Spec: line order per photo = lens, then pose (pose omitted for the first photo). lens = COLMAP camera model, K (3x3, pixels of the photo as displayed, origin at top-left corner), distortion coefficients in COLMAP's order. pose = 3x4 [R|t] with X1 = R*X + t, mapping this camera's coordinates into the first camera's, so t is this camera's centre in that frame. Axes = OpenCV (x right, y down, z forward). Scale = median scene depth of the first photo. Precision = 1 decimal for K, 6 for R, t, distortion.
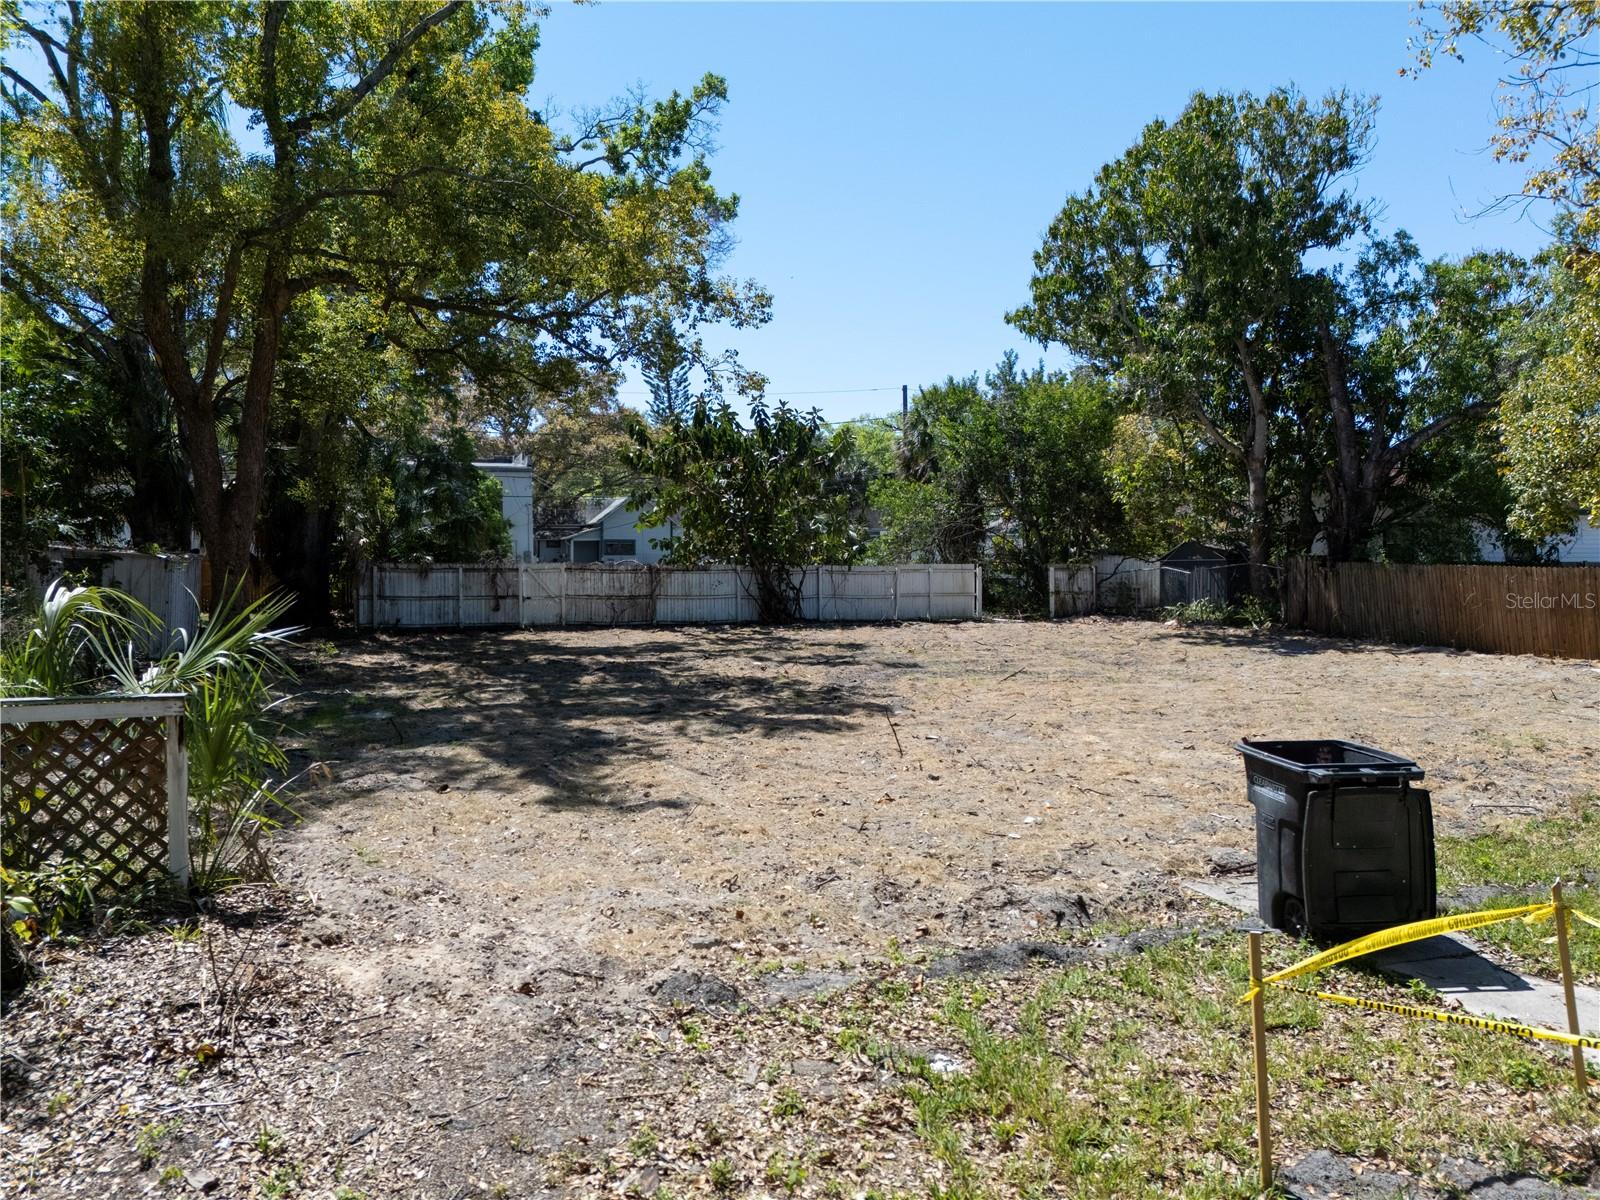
lens RADIAL K [[1166.6, 0, 797.4], [0, 1166.6, 586.9], [0, 0, 1]] dist [0.067883, -0.024307]
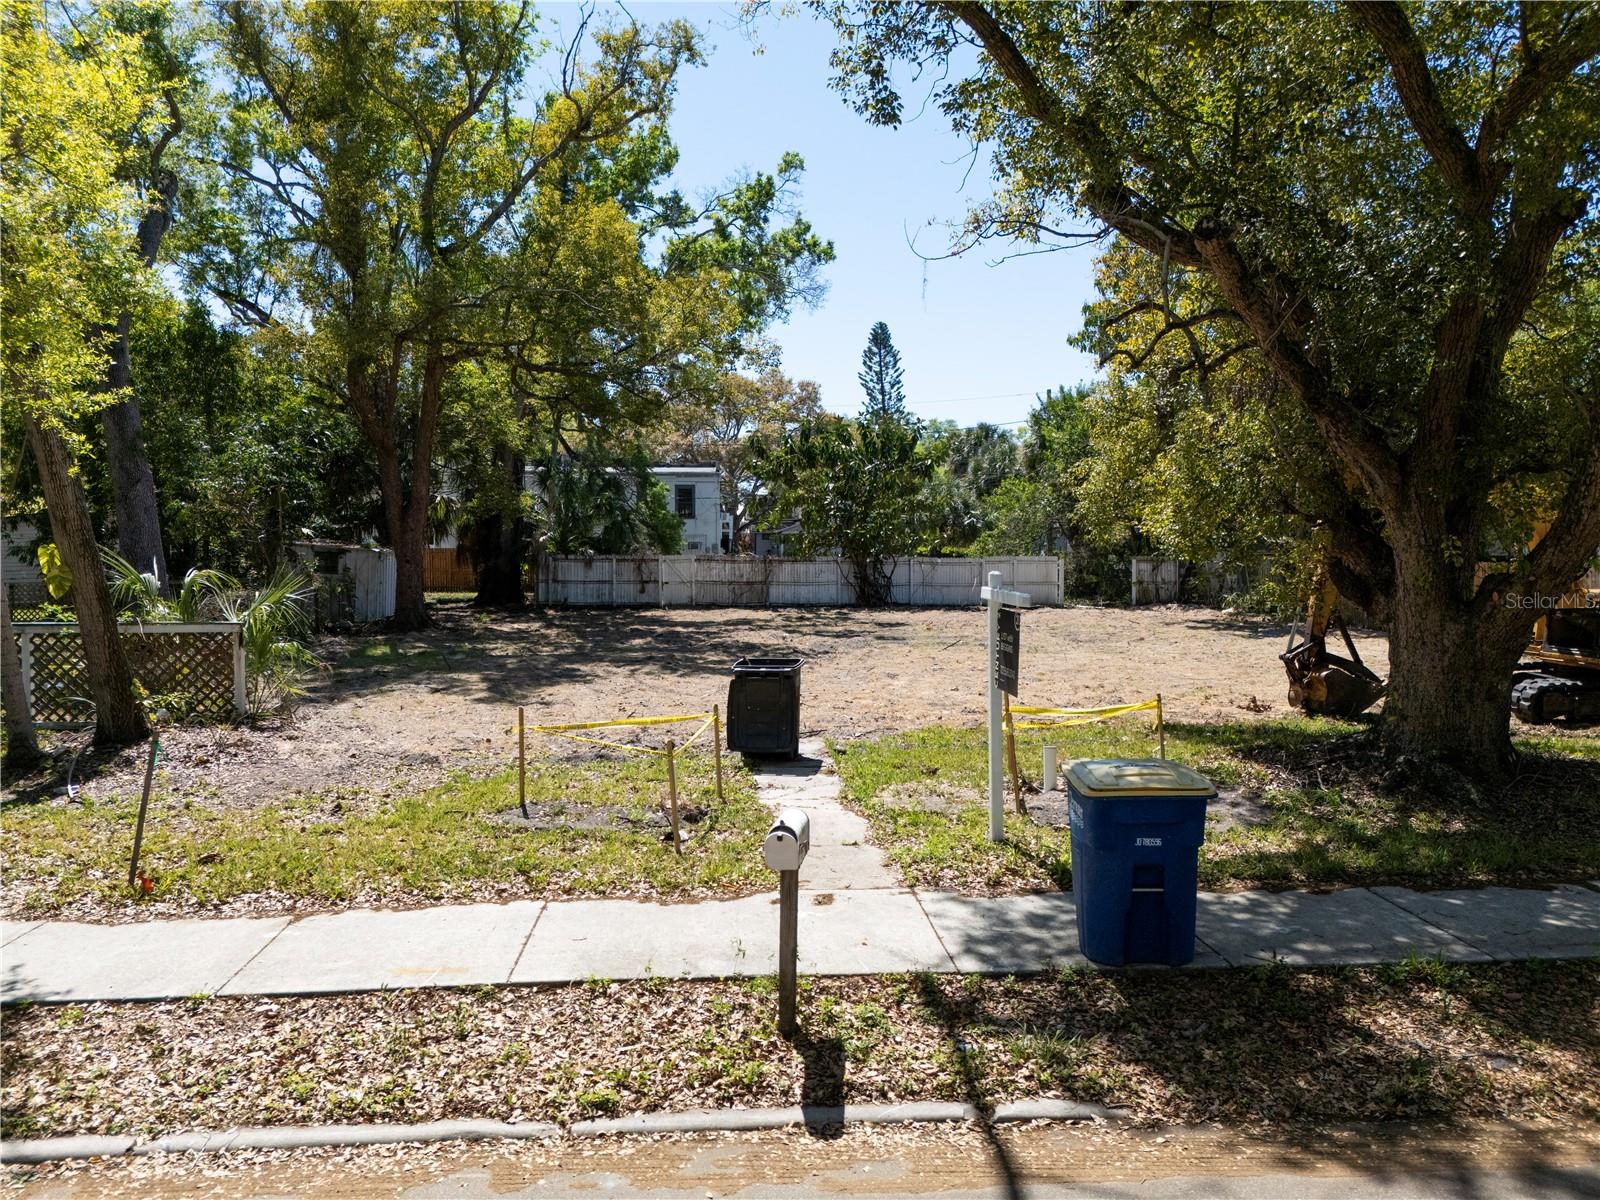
lens RADIAL K [[1166.6, 0, 797.6], [0, 1166.6, 602.1], [0, 0, 1]] dist [0.067883, -0.024307]
pose [[0.970091, 0.012959, -0.242394, 0.208774], [-0.007563, 0.999703, 0.023181, 0.000003], [0.242622, -0.020654, 0.969901, -0.172966]]
